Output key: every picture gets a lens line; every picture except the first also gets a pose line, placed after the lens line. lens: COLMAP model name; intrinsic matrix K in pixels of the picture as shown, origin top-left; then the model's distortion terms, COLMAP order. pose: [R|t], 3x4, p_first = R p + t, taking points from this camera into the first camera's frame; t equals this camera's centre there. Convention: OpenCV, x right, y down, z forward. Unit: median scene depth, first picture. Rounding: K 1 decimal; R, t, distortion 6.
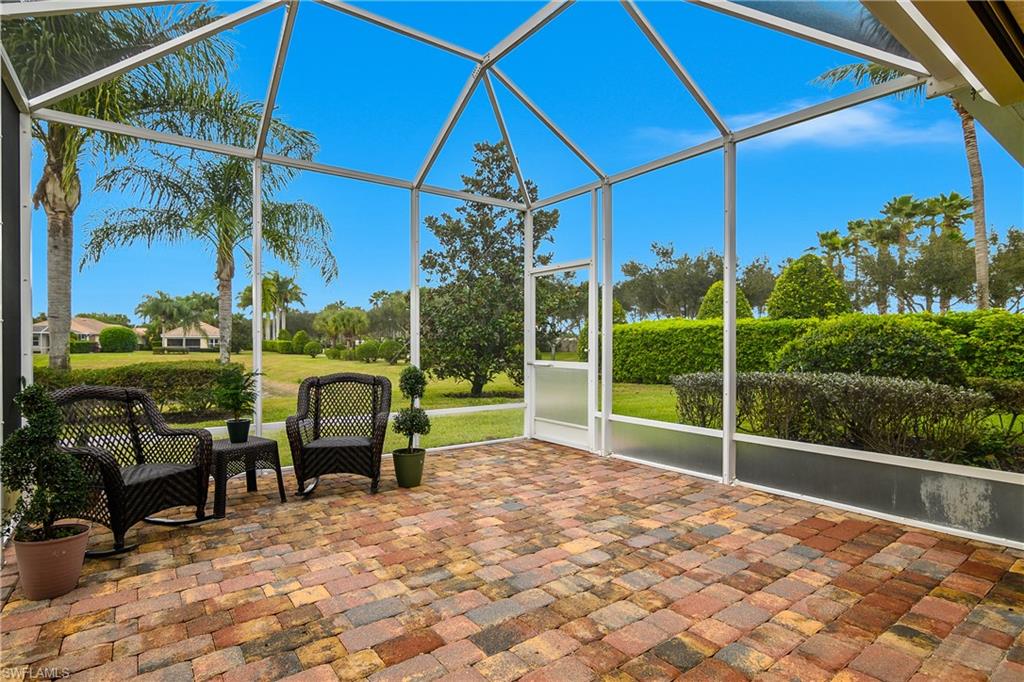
lens RADIAL K [[512.1, 0, 491.9], [0, 512.1, 353.4], [0, 0, 1]] dist [-0.028538, 0.006622]
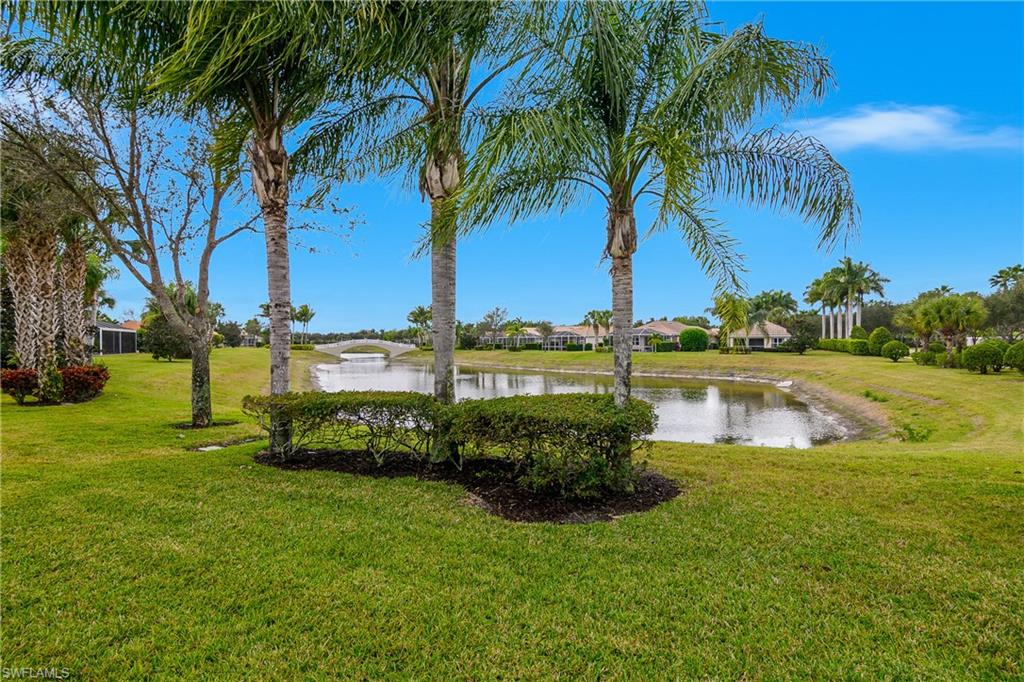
lens RADIAL K [[512.1, 0, 516.3], [0, 512.1, 342.7], [0, 0, 1]] dist [-0.028538, 0.006622]
pose [[0.544319, -0.004727, -0.838865, -0.276664], [-0.008830, 0.999896, -0.011364, -0.106179], [0.838832, 0.013593, 0.544221, 1.486011]]
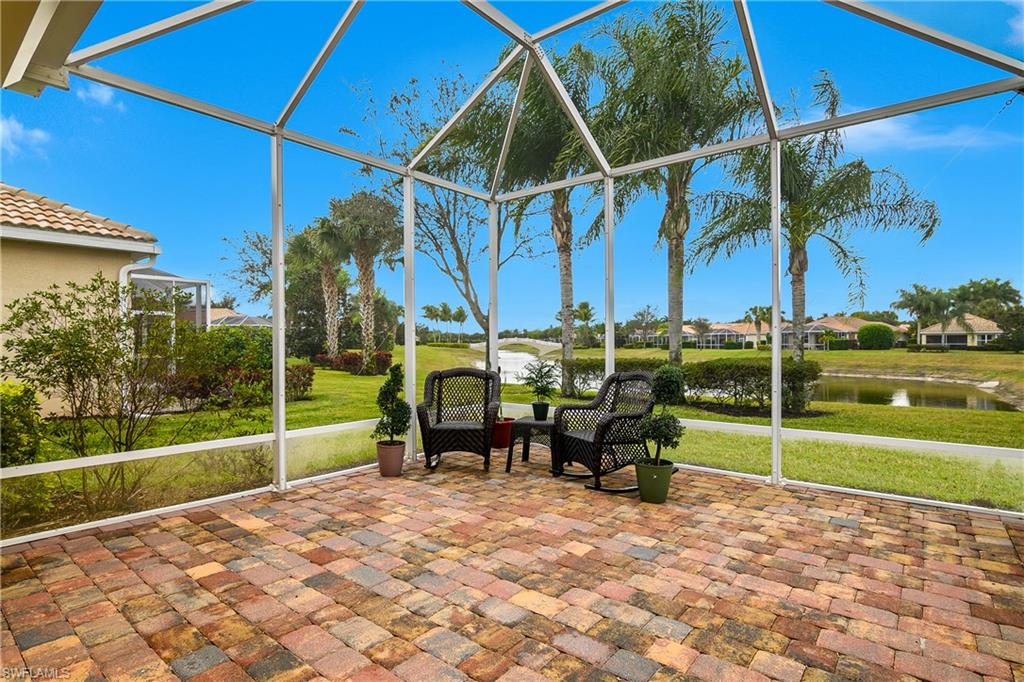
lens RADIAL K [[512.1, 0, 508.6], [0, 512.1, 348.6], [0, 0, 1]] dist [-0.028538, 0.006622]
pose [[0.274125, 0.009212, -0.961650, 0.633956], [-0.012866, 0.999900, 0.005910, -0.008194], [0.961608, 0.010752, 0.274216, 0.523582]]
